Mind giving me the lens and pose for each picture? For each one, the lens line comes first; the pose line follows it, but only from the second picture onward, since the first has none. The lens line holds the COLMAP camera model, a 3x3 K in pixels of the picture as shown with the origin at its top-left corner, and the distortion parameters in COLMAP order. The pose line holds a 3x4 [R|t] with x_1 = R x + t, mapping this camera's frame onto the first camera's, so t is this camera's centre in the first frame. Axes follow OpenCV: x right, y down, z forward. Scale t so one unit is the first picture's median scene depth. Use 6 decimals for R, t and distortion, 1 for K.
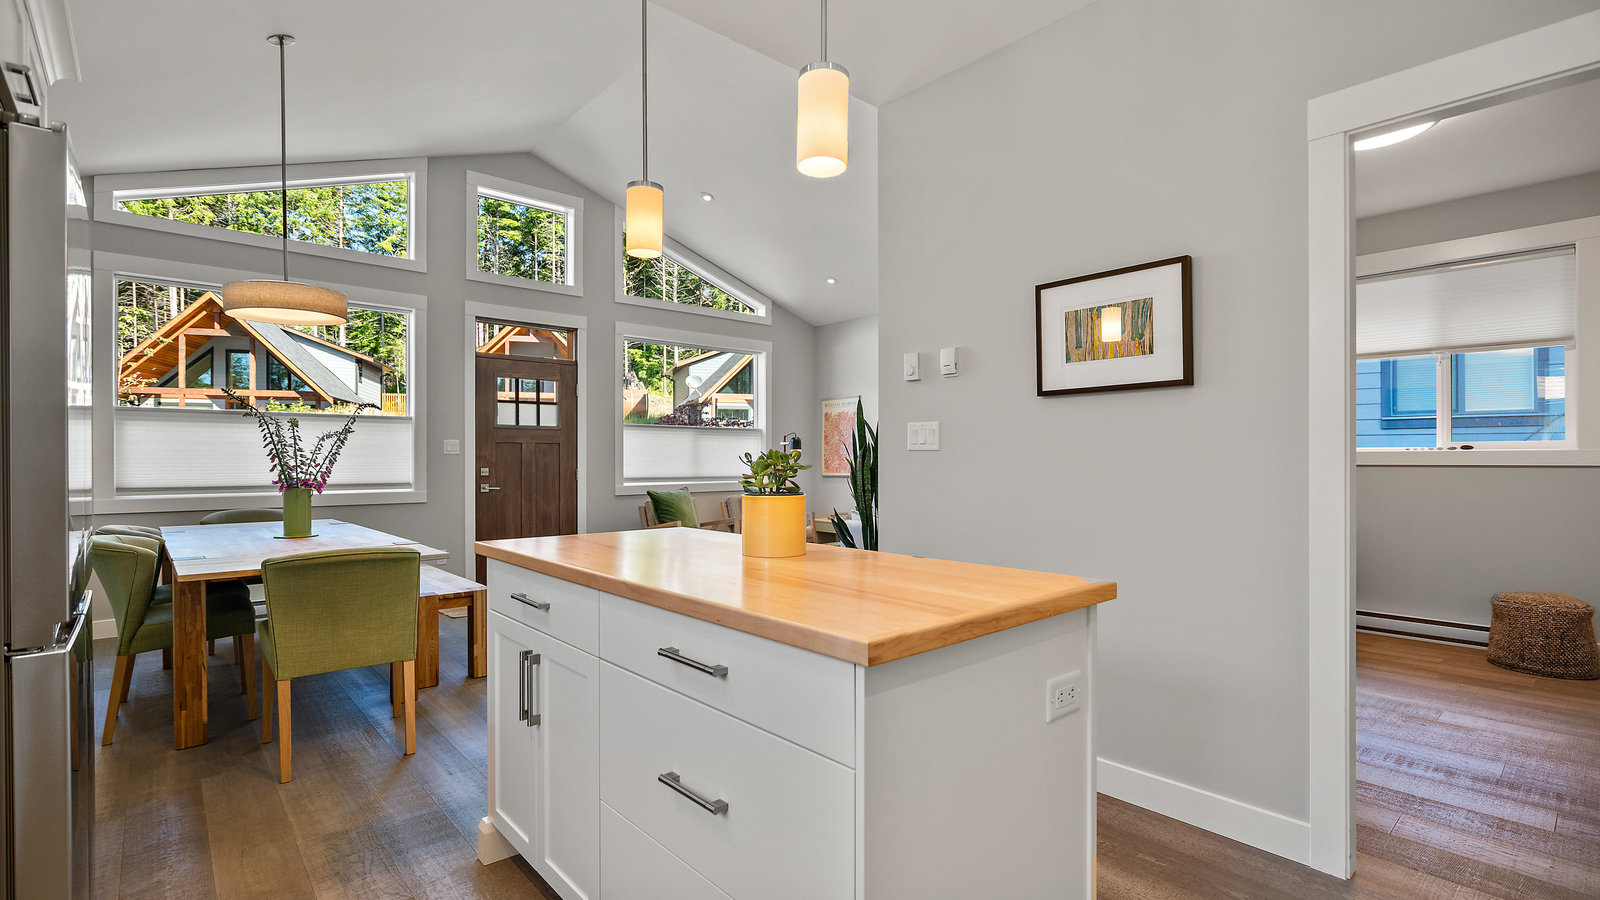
lens RADIAL K [[728.2, 0, 793.2], [0, 728.2, 458.8], [0, 0, 1]] dist [-0.000018, 0.000978]
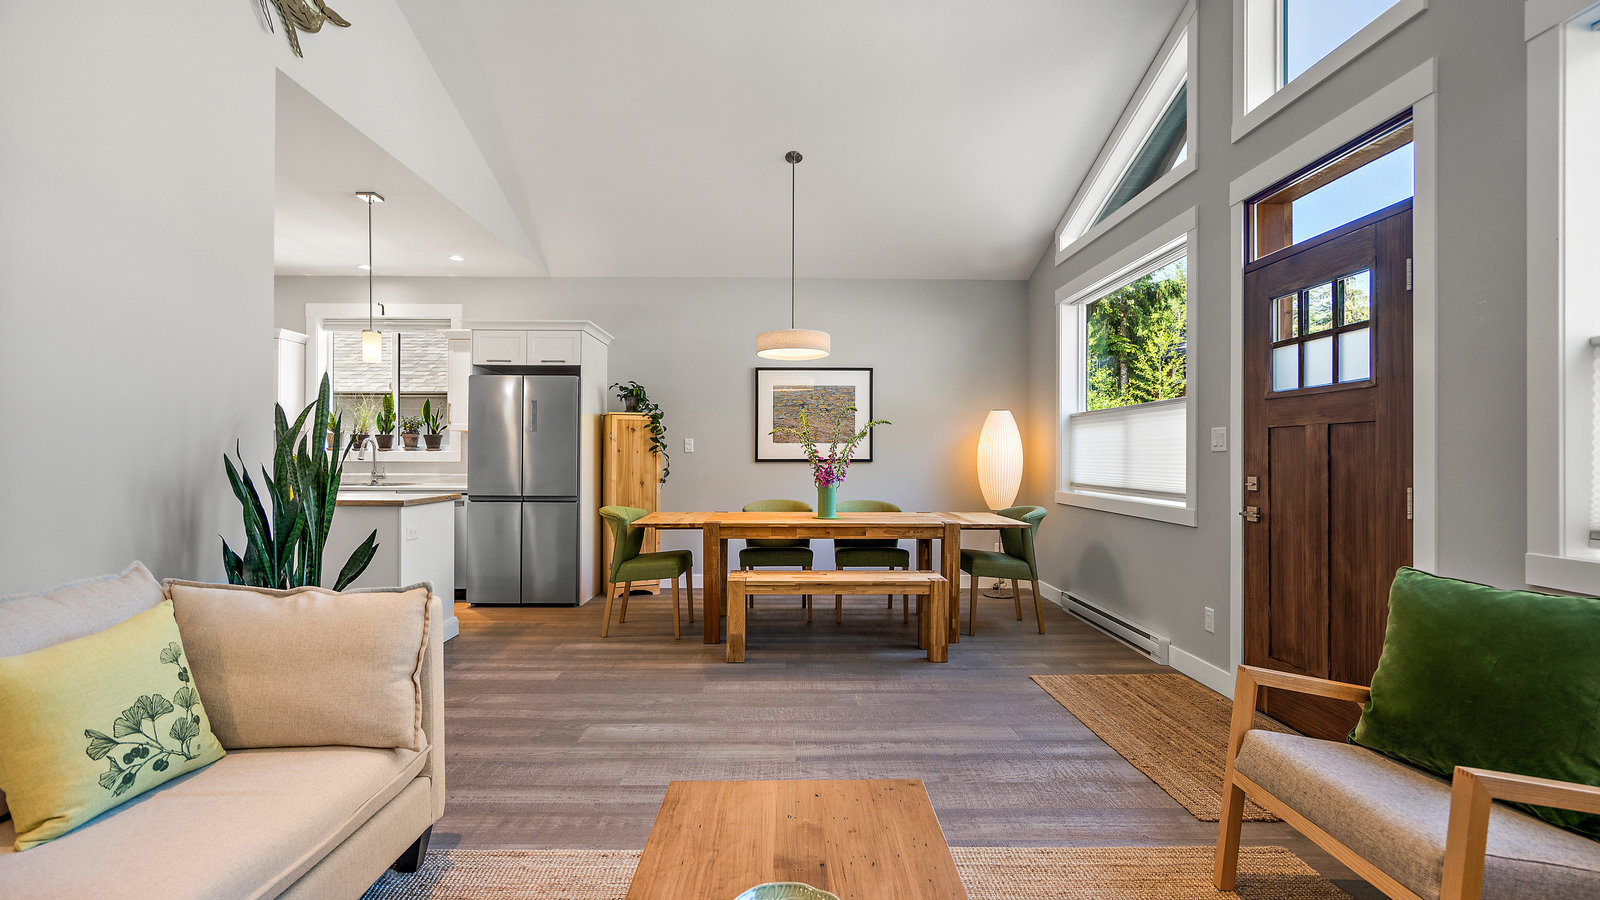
lens RADIAL K [[727.8, 0, 794.9], [0, 727.8, 455.1], [0, 0, 1]] dist [-0.011580, 0.007741]
pose [[-0.648457, -0.002051, -0.761249, 0.199737], [-0.002496, 0.999997, -0.000568, -0.001639], [0.761248, 0.001532, -0.648460, 1.091192]]
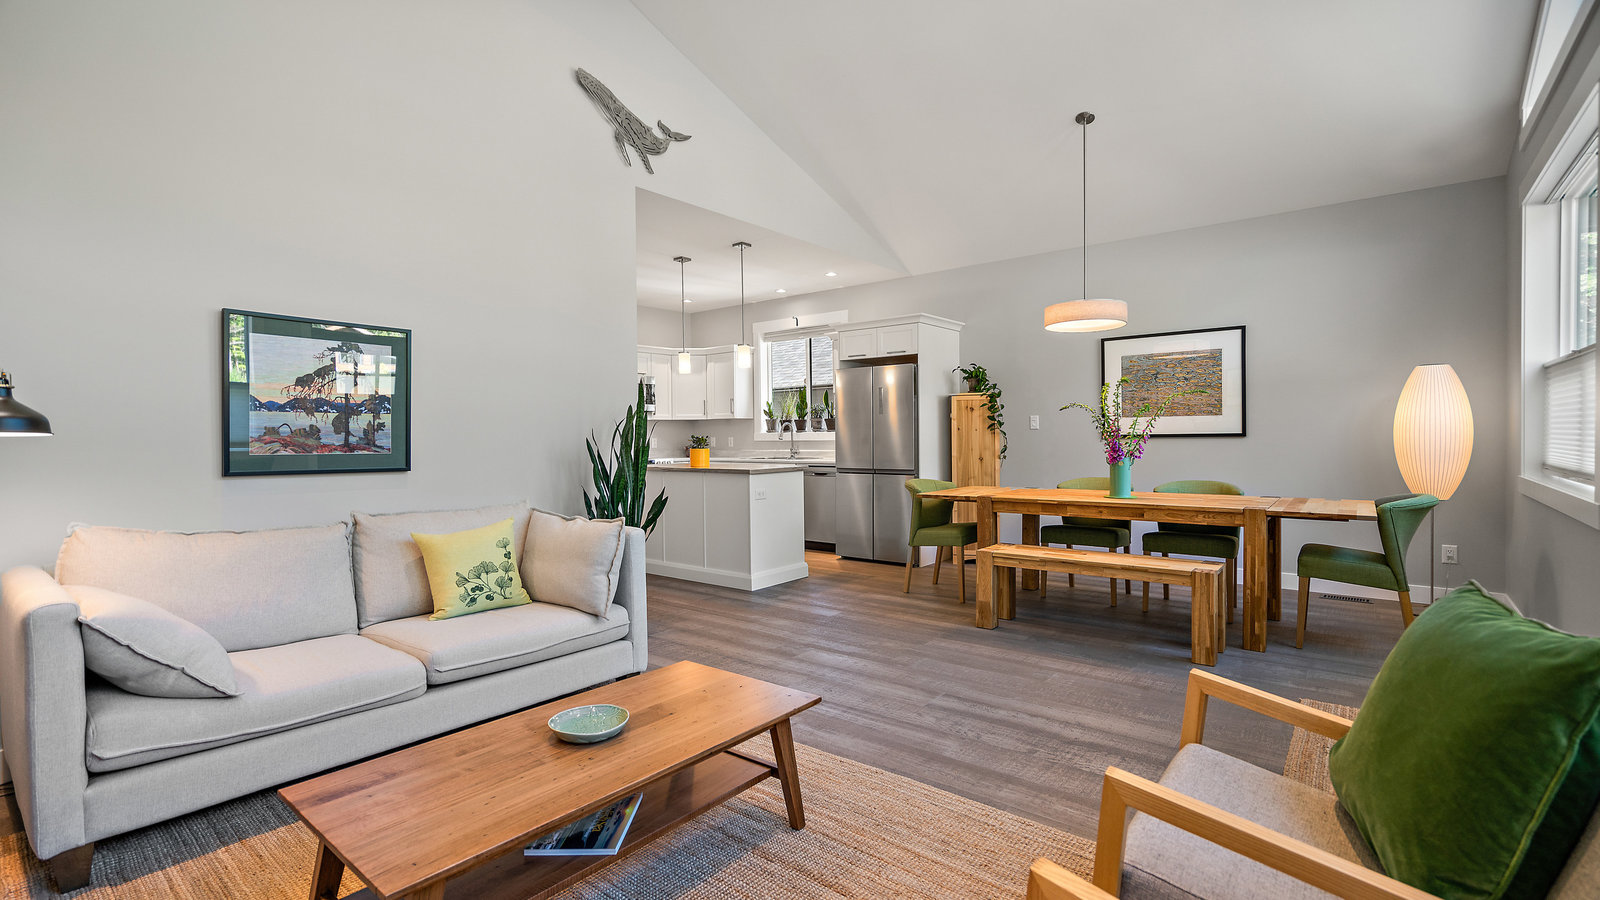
lens RADIAL K [[728.7, 0, 789.5], [0, 728.7, 447.0], [0, 0, 1]] dist [-0.002321, 0.000468]
pose [[-0.986915, 0.014993, -0.160546, 0.028910], [0.012558, 0.999790, 0.016173, -0.001455], [0.160755, 0.013945, -0.986896, 1.279052]]
